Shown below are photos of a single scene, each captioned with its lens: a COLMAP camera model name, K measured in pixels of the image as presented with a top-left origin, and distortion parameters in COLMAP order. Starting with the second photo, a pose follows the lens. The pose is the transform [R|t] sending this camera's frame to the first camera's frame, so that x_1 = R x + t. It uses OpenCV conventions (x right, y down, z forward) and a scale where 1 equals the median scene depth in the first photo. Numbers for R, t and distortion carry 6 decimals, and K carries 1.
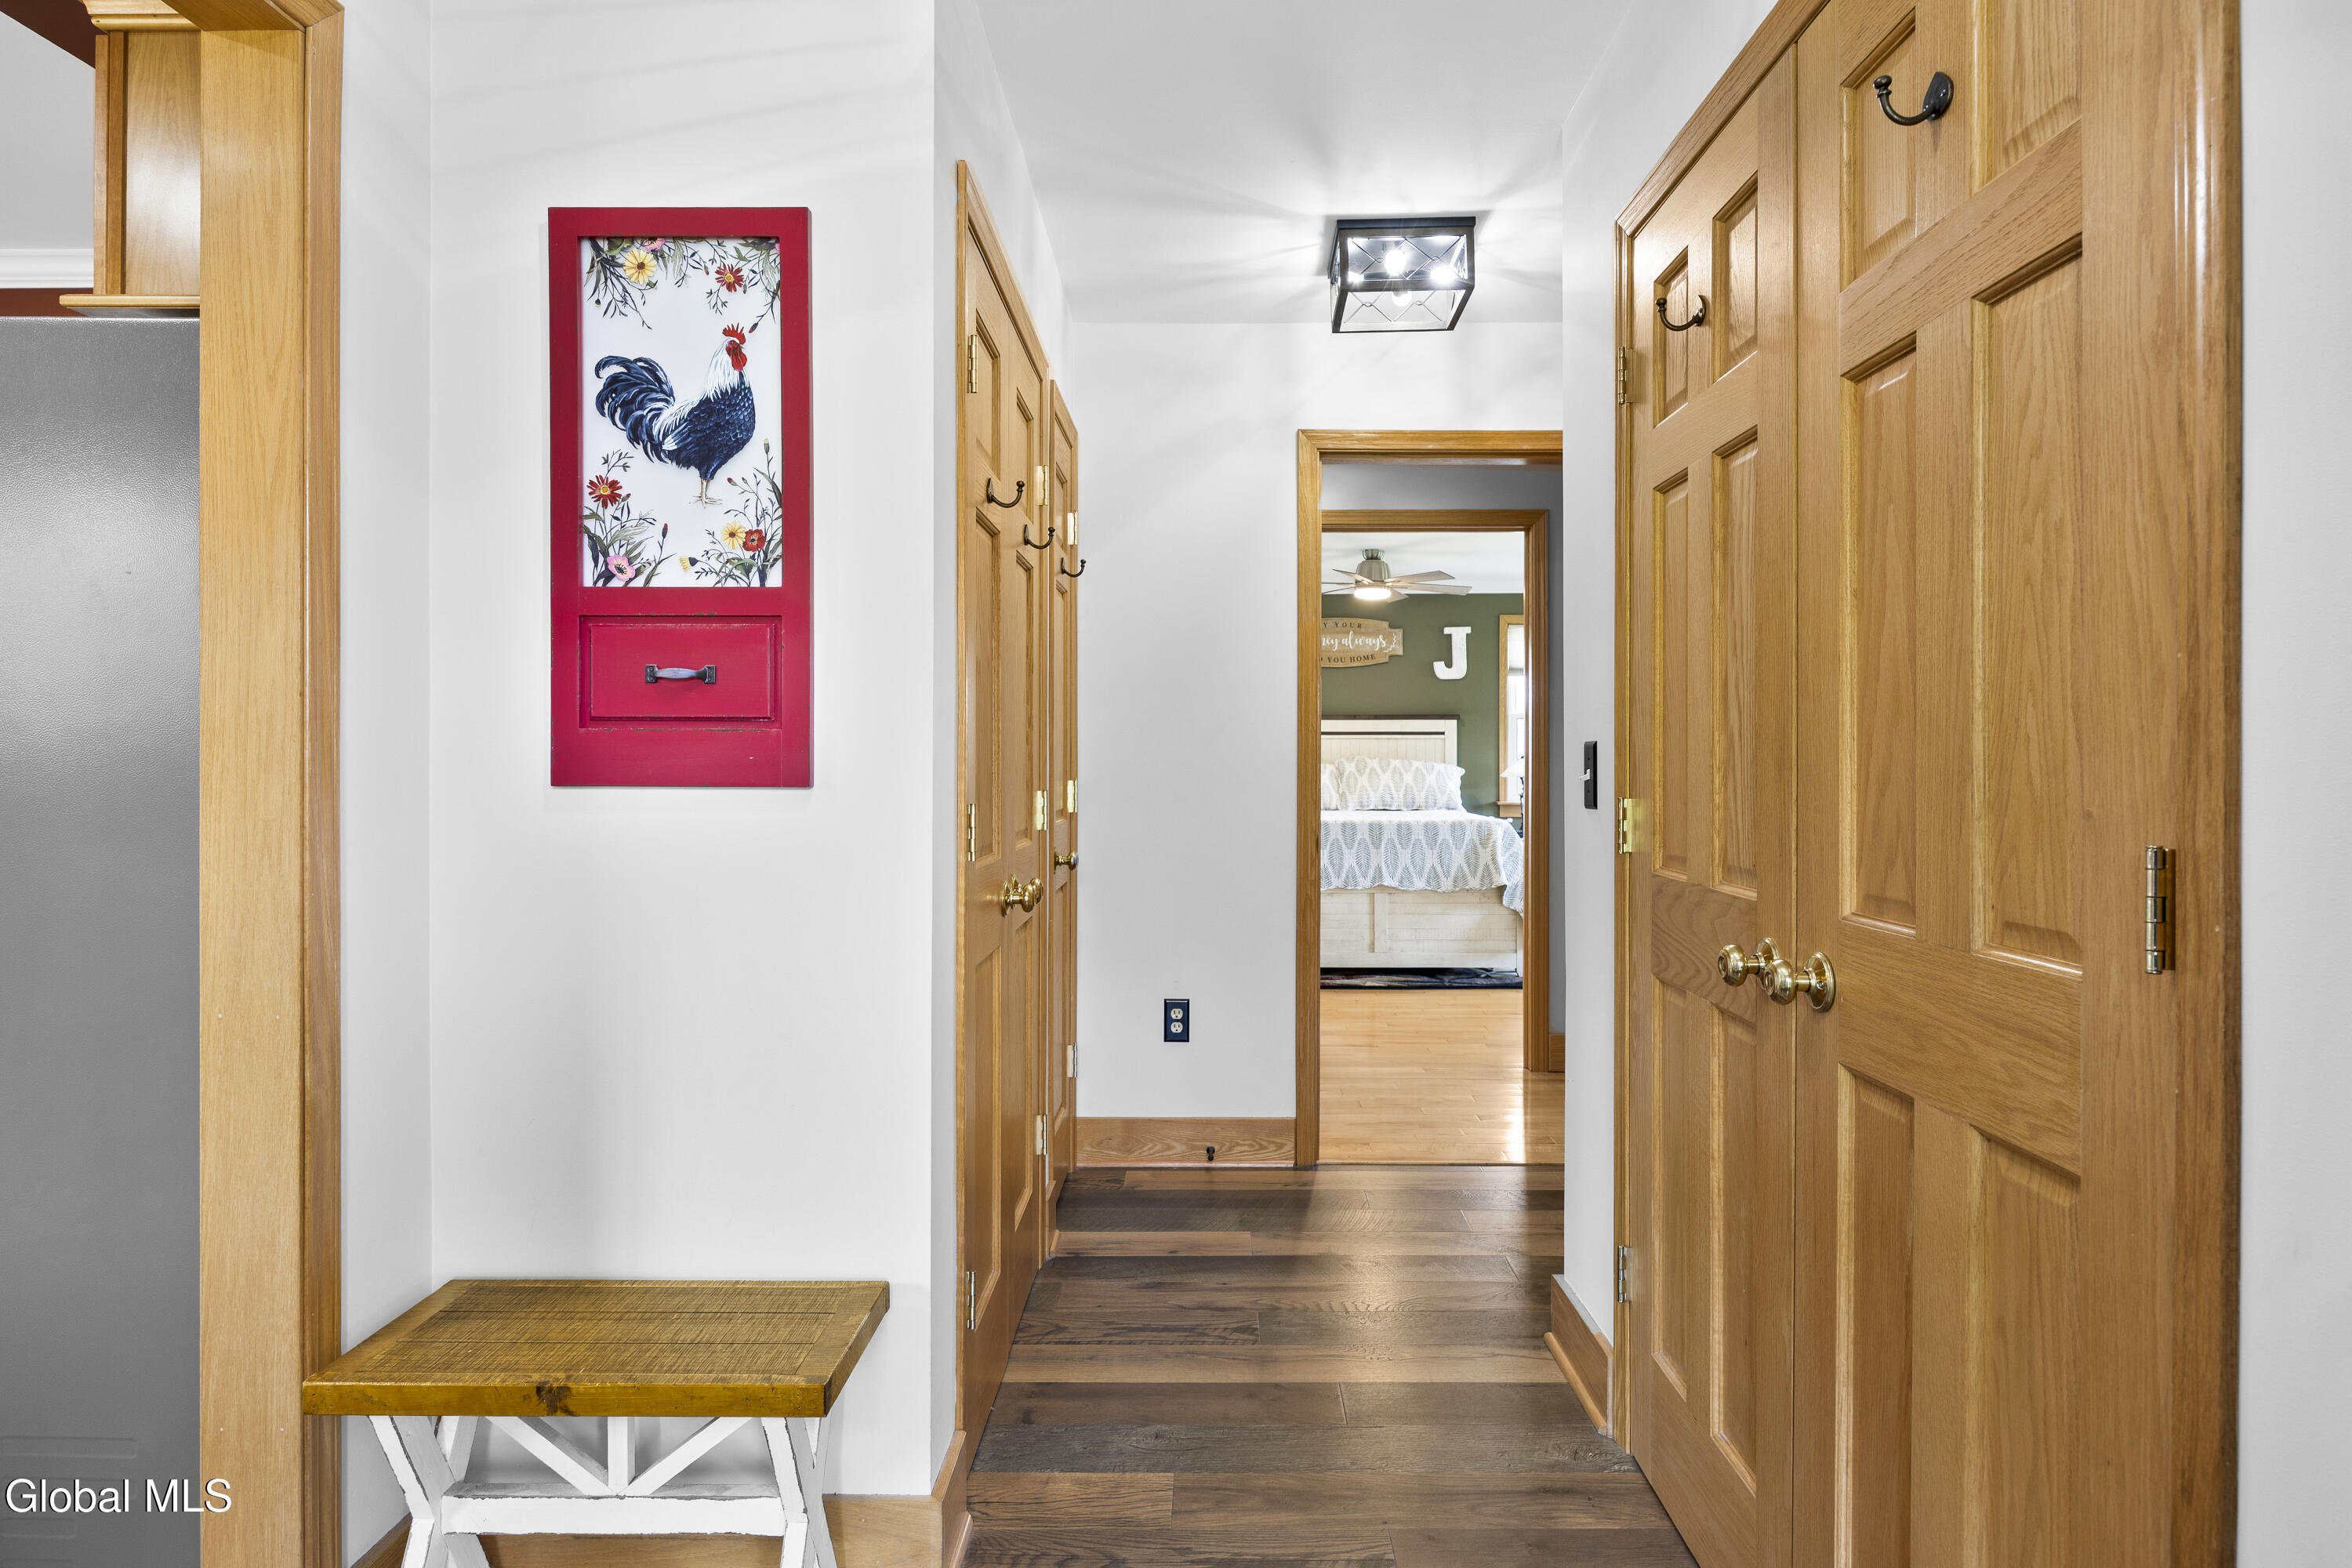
lens RADIAL K [[1325.2, 0, 1183.7], [0, 1325.2, 772.8], [0, 0, 1]] dist [0.006118, -0.002537]
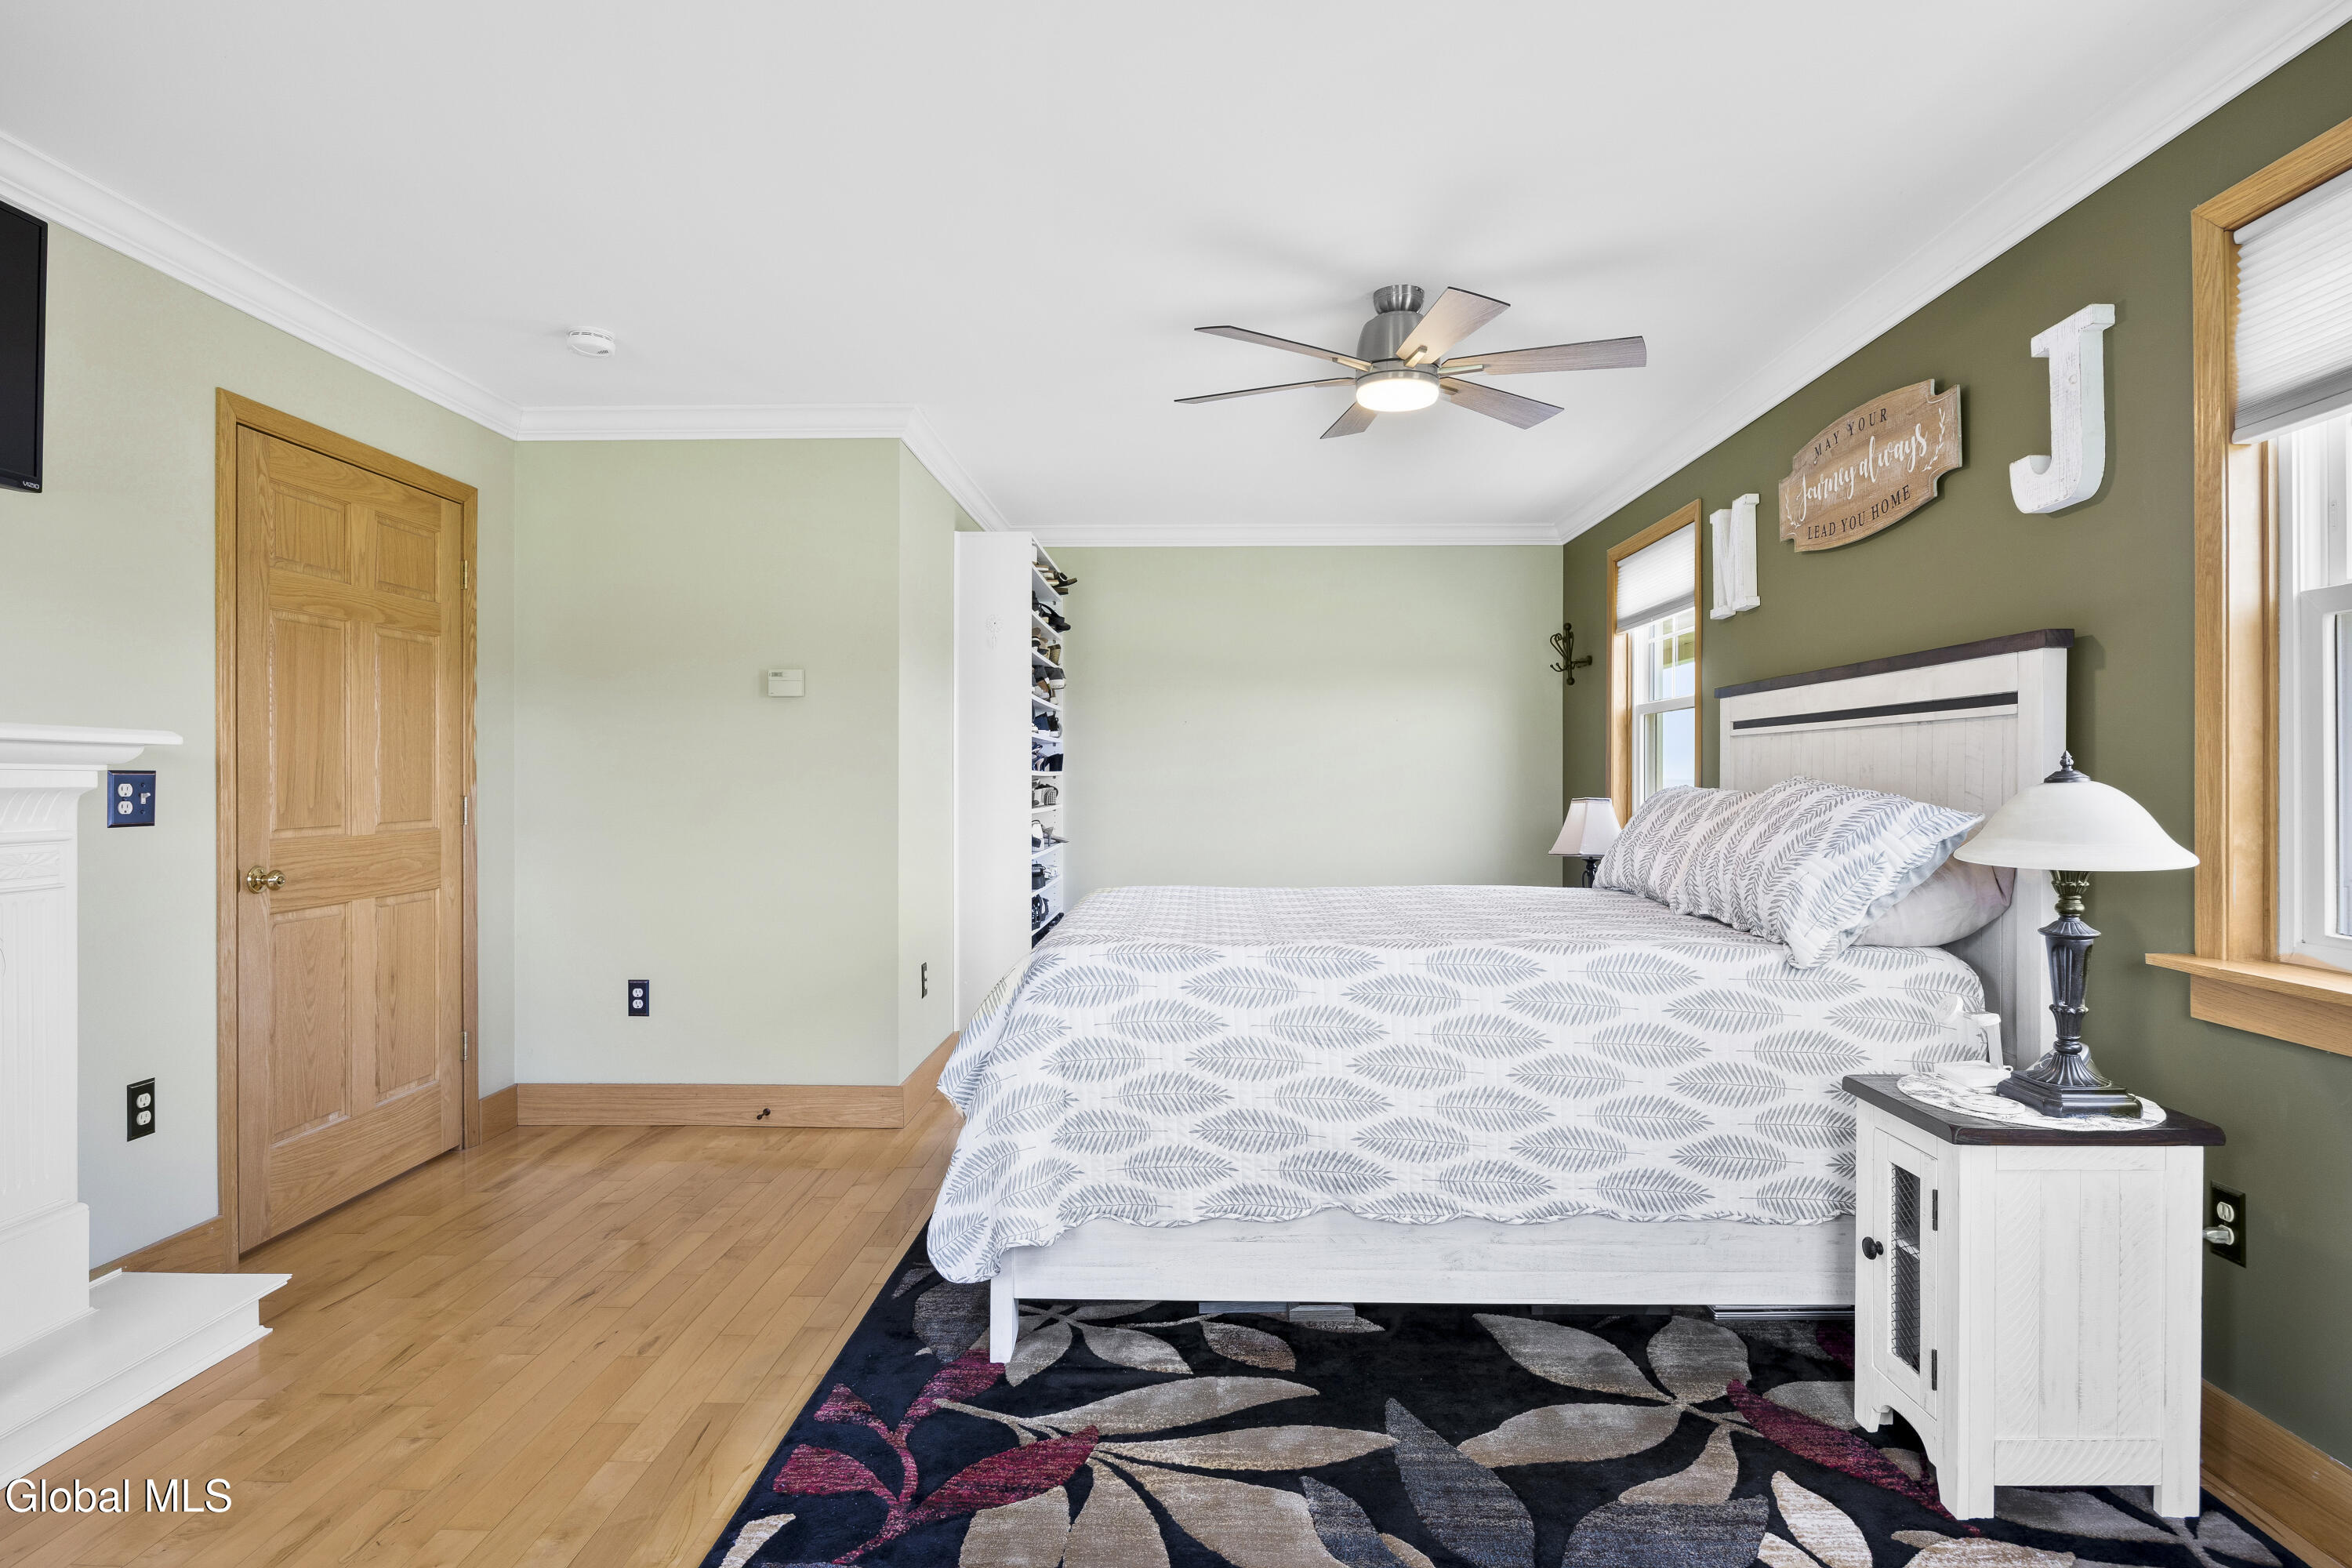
lens RADIAL K [[1252.0, 0, 1203.7], [0, 1252.0, 784.9], [0, 0, 1]] dist [-0.002480, 0.000381]
pose [[0.016658, 0.003726, -0.999854, 0.471859], [-0.002994, 0.999989, 0.003677, -0.010398], [0.999857, 0.002932, 0.016669, 0.808625]]
